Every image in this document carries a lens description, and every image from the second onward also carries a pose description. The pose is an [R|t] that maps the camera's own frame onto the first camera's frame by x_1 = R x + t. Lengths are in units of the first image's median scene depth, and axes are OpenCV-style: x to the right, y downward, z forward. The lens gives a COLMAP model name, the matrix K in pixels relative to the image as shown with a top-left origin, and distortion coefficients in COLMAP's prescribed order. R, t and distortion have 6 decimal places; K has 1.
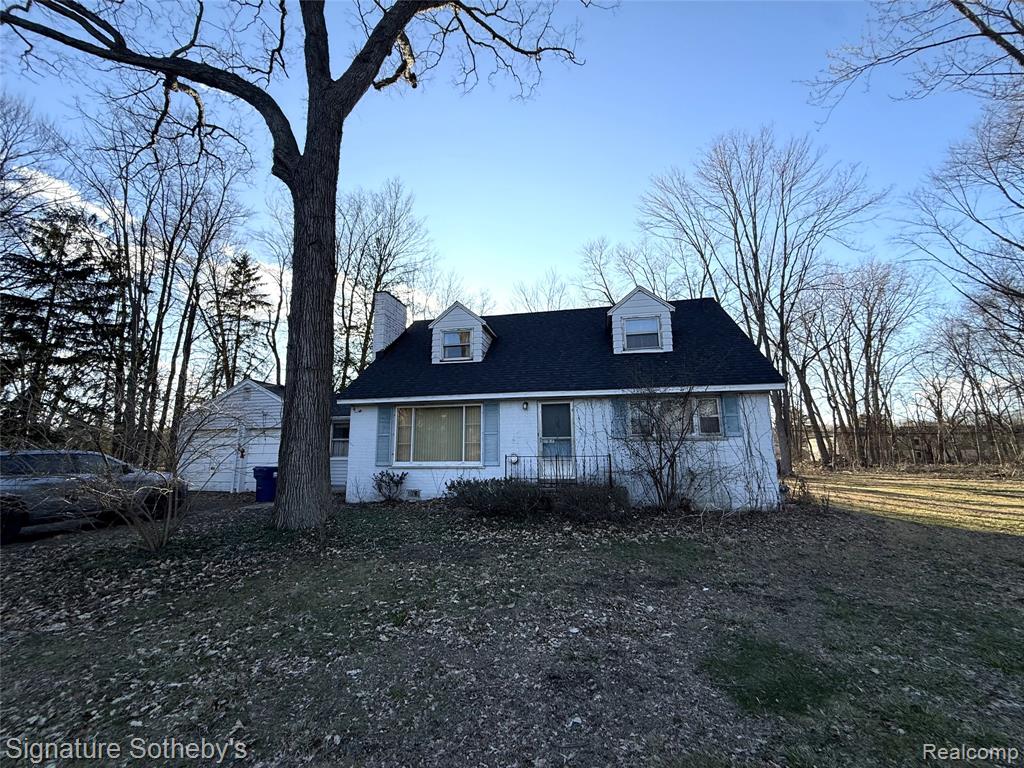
lens RADIAL K [[410.1, 0, 512.0], [0, 410.1, 384.0], [0, 0, 1]] dist [-0.000409, 0.000231]
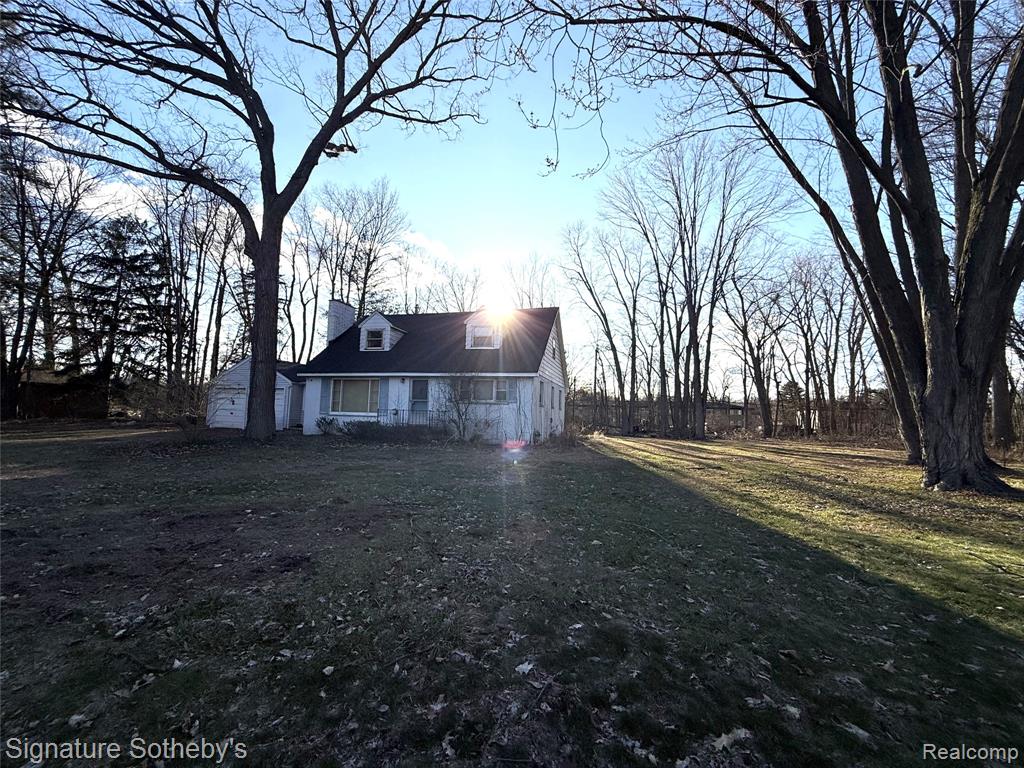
lens RADIAL K [[410.1, 0, 512.0], [0, 410.1, 384.0], [0, 0, 1]] dist [-0.000409, 0.000231]
pose [[0.997401, 0.030036, -0.065486, 0.243081], [-0.023995, 0.995548, 0.091155, -0.039514], [0.067932, -0.089347, 0.993681, -0.258926]]
